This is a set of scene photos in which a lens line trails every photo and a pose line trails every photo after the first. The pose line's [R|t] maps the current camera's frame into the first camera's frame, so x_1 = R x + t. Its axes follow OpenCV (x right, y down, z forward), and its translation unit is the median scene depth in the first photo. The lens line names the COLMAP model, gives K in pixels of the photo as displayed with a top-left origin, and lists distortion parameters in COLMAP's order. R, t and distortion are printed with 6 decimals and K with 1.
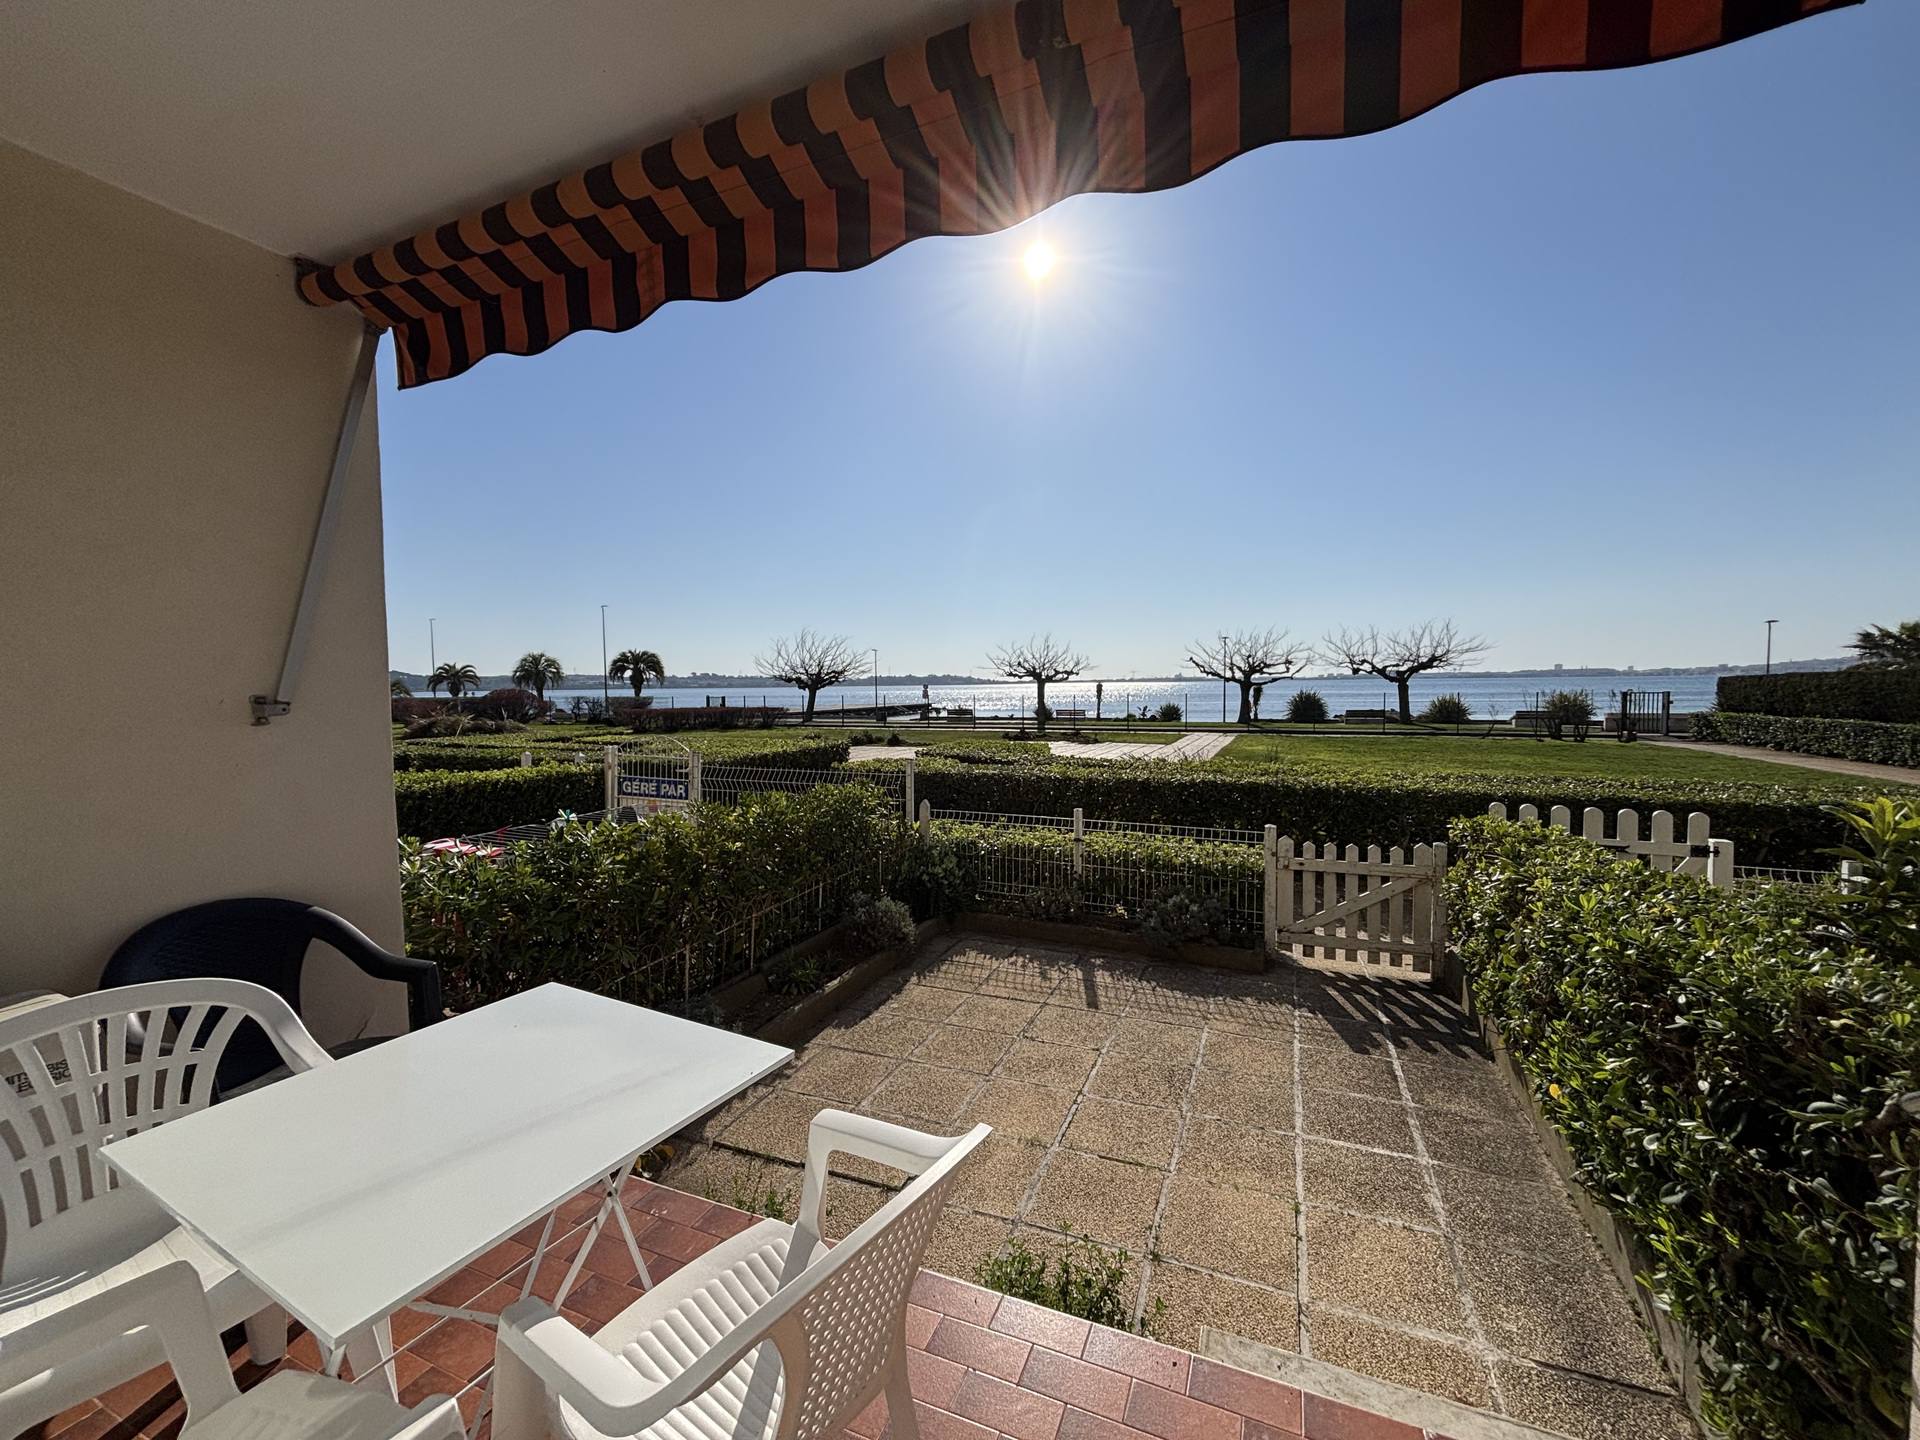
lens RADIAL K [[765.7, 0, 955.9], [0, 765.7, 718.4], [0, 0, 1]] dist [-0.000772, -0.001751]
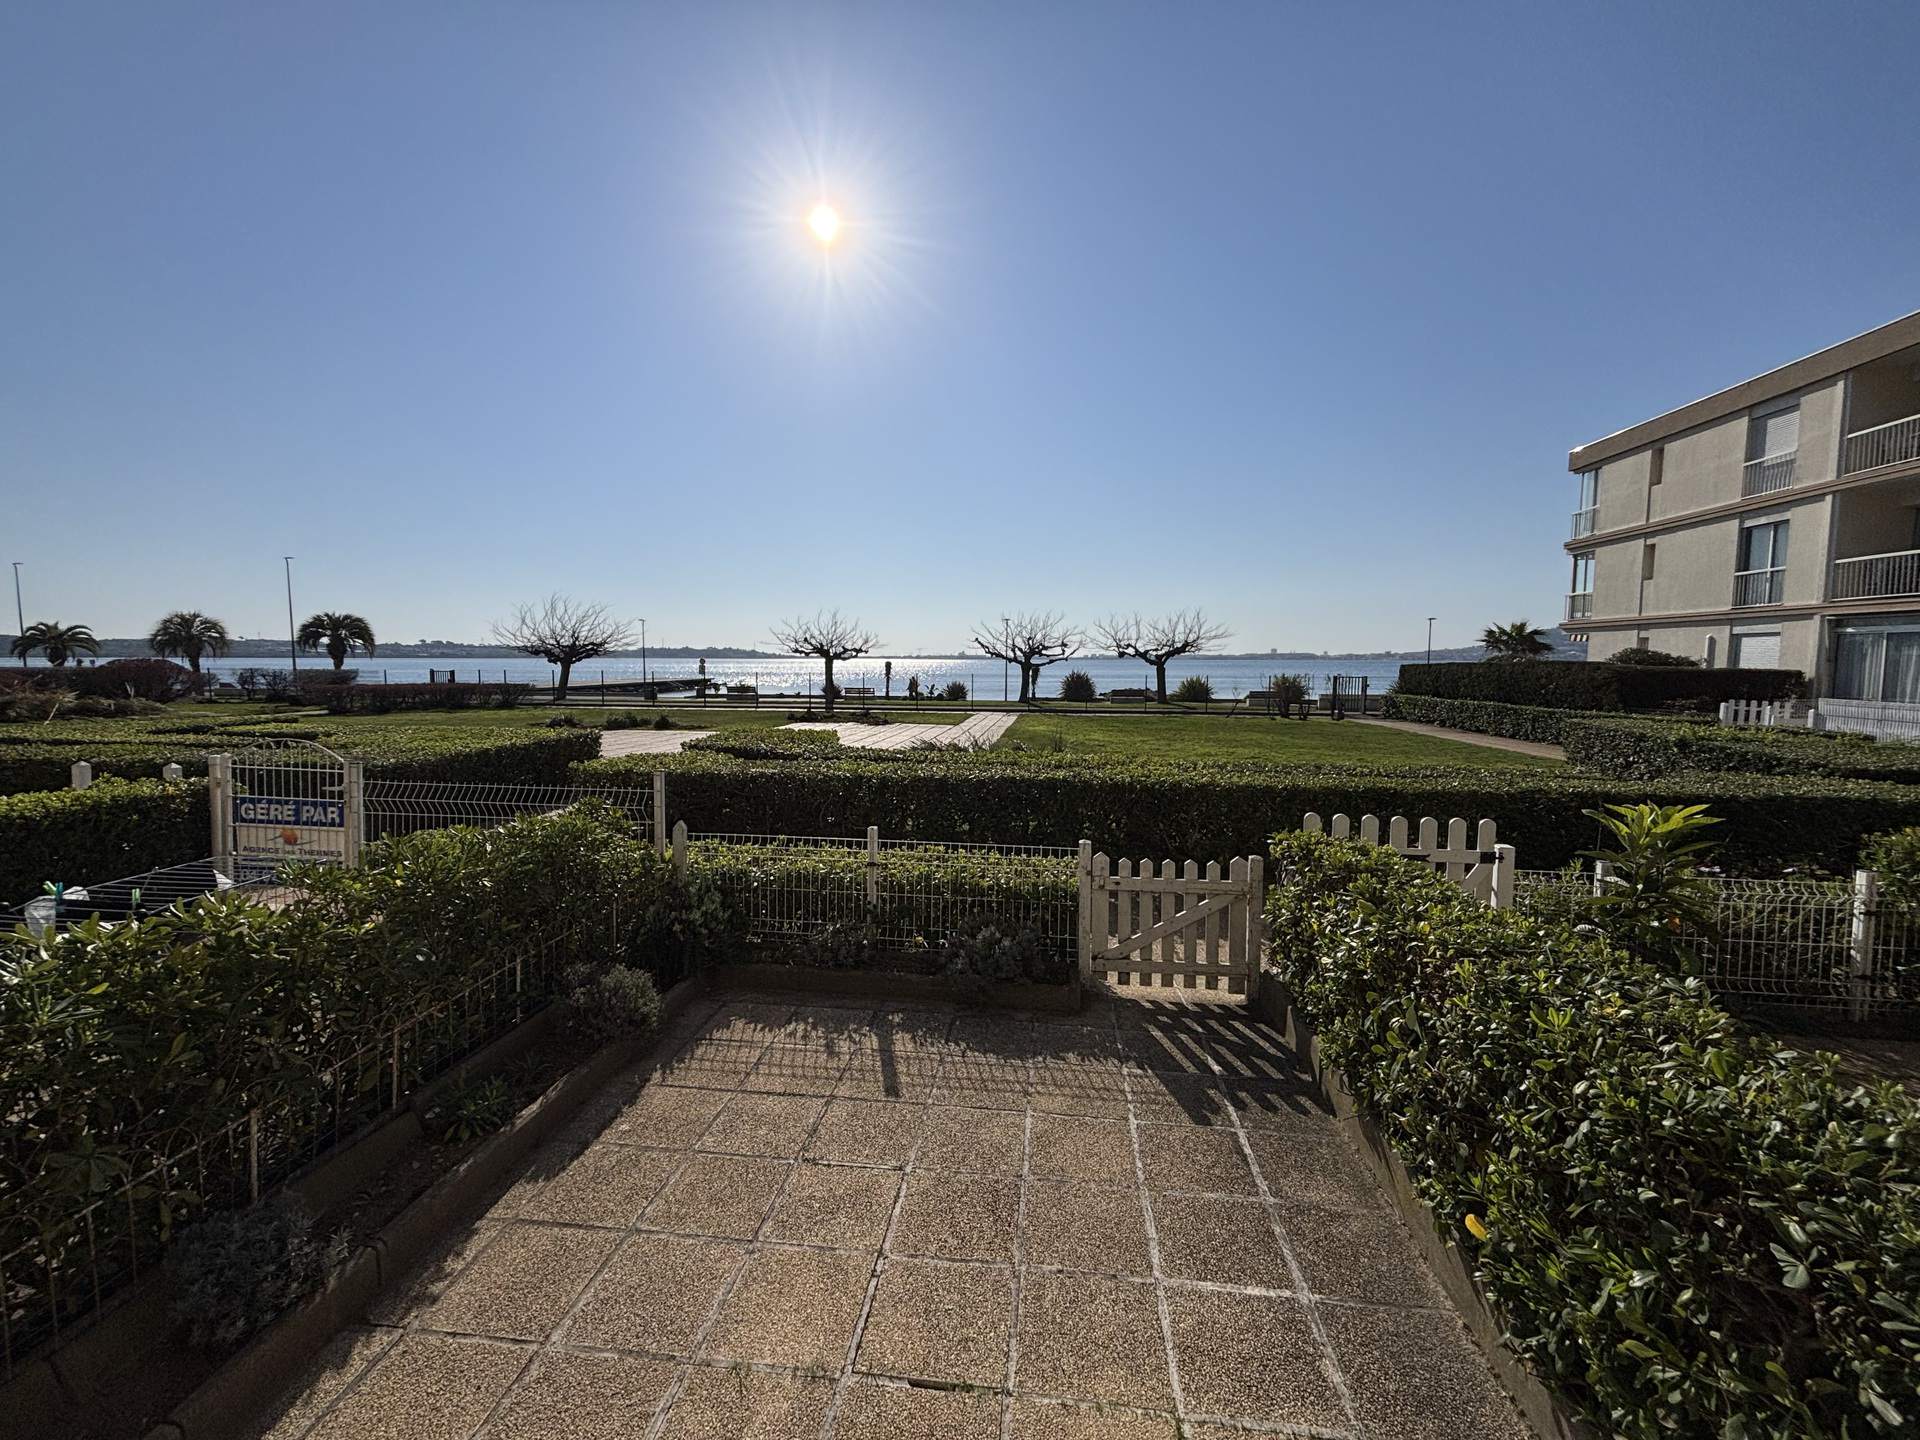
lens RADIAL K [[765.7, 0, 960.7], [0, 765.7, 711.1], [0, 0, 1]] dist [-0.000772, -0.001751]
pose [[0.960439, -0.003954, 0.278461, 0.011611], [-0.002374, 0.999747, 0.022385, -0.017013], [-0.278479, -0.022161, 0.960187, 0.097597]]
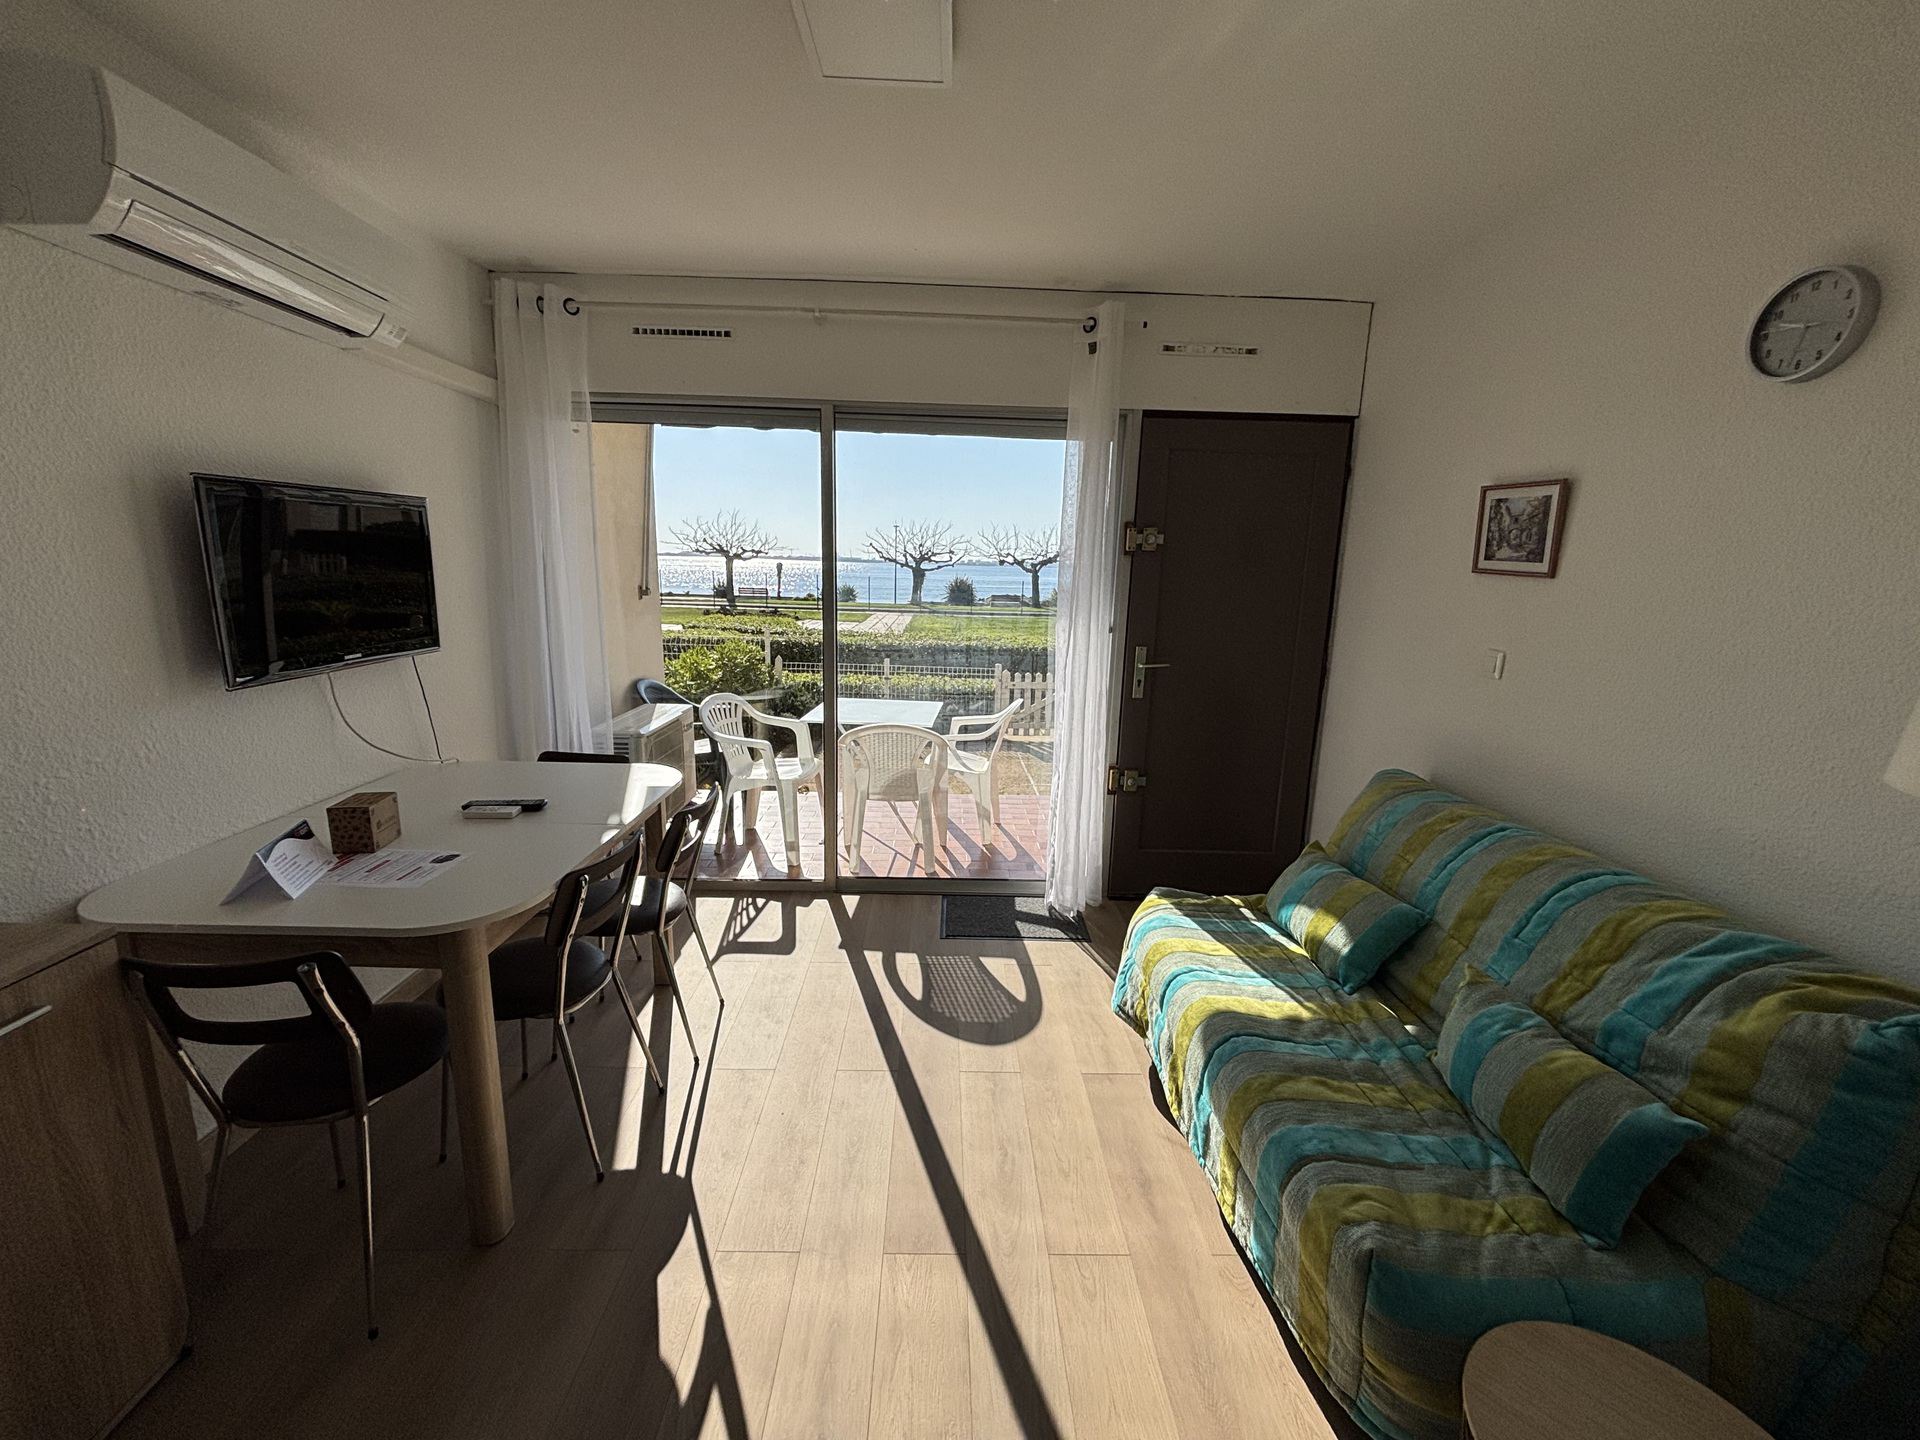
lens RADIAL K [[765.7, 0, 960.5], [0, 765.7, 722.4], [0, 0, 1]] dist [-0.000772, -0.001751]
pose [[0.903090, -0.046294, 0.426948, -0.229663], [-0.023618, 0.987314, 0.157011, -0.002251], [-0.428801, -0.151878, 0.890541, -0.298203]]
